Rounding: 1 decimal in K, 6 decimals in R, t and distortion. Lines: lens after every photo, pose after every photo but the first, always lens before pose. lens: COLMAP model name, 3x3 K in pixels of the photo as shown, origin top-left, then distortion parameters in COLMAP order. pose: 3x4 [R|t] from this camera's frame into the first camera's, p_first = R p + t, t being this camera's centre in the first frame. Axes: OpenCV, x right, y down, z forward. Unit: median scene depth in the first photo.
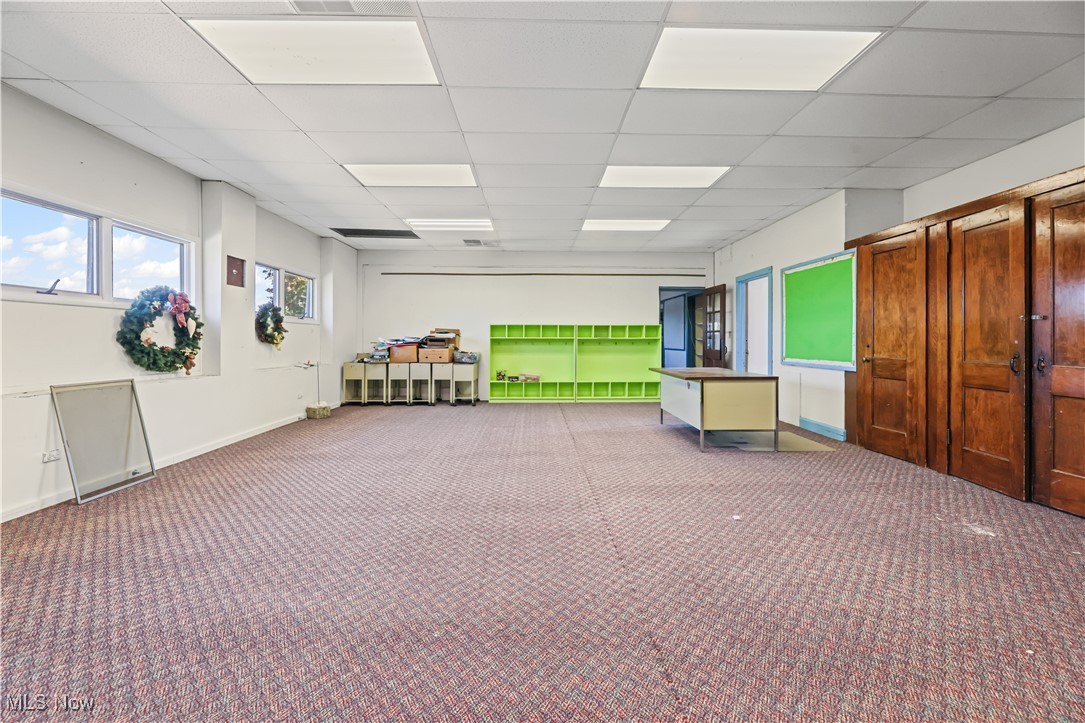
lens RADIAL K [[450.2, 0, 547.3], [0, 450.2, 342.4], [0, 0, 1]] dist [-0.003738, -0.000941]
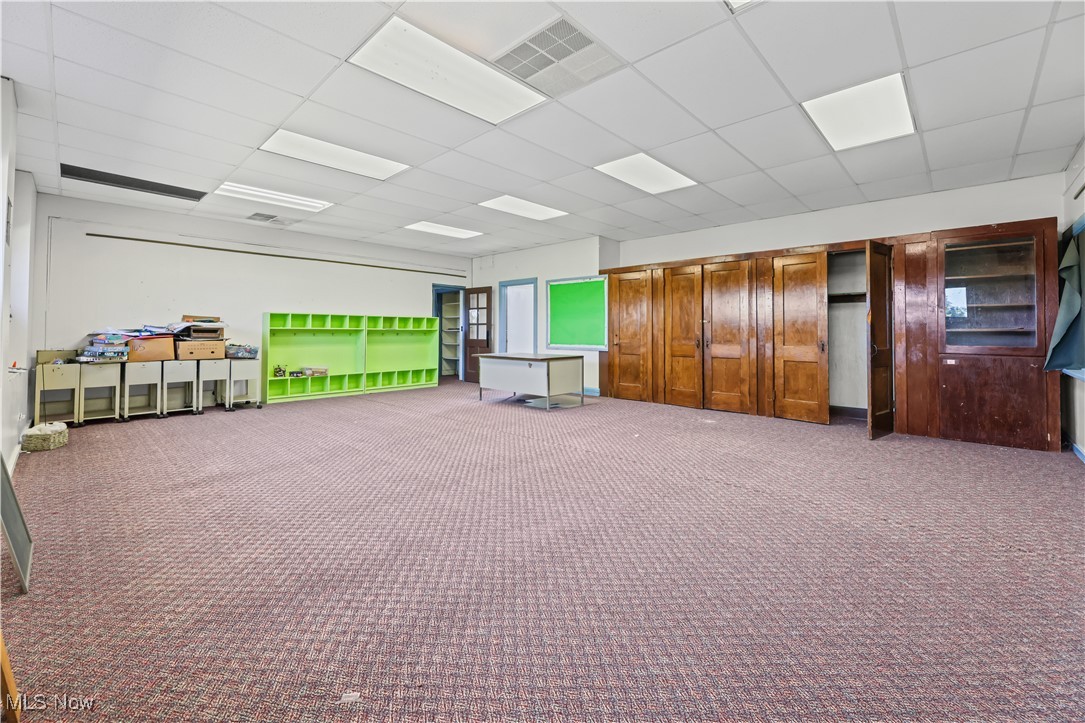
lens RADIAL K [[493.5, 0, 504.5], [0, 493.5, 324.6], [0, 0, 1]] dist [-0.004836, -0.000298]
pose [[0.699881, 0.010659, 0.714180, -0.545484], [0.000368, 0.999883, -0.015284, -0.002416], [-0.714259, 0.010959, 0.699796, 0.017634]]
